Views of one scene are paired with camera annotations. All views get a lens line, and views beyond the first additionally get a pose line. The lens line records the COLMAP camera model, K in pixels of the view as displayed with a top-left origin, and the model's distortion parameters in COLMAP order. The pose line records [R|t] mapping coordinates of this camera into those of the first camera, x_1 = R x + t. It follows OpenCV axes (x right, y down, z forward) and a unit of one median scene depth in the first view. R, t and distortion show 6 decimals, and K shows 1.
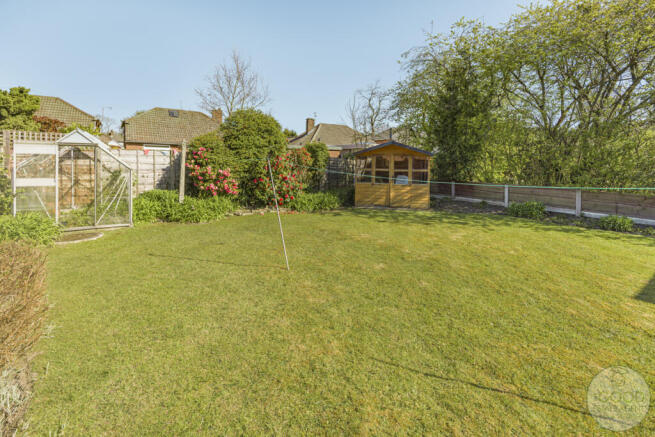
lens RADIAL K [[309.8, 0, 328.9], [0, 309.8, 163.9], [0, 0, 1]] dist [0.000603, -0.000096]
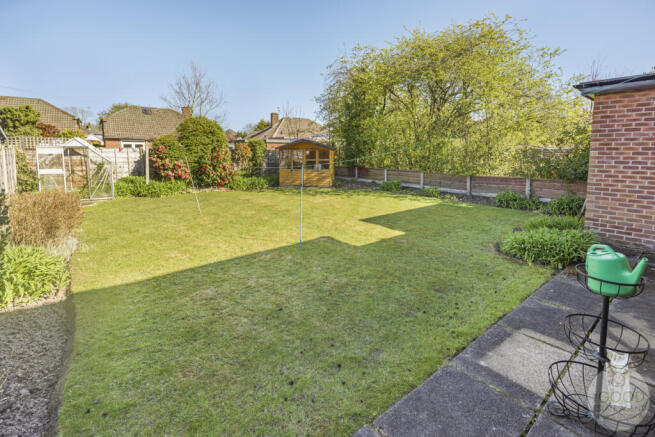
lens RADIAL K [[306.4, 0, 325.5], [0, 306.4, 178.1], [0, 0, 1]] dist [-0.000839, -0.000104]
pose [[0.999033, -0.017045, 0.040526, 0.265871], [0.013651, 0.996490, 0.082596, -0.011589], [-0.041792, -0.081963, 0.995759, -0.414509]]
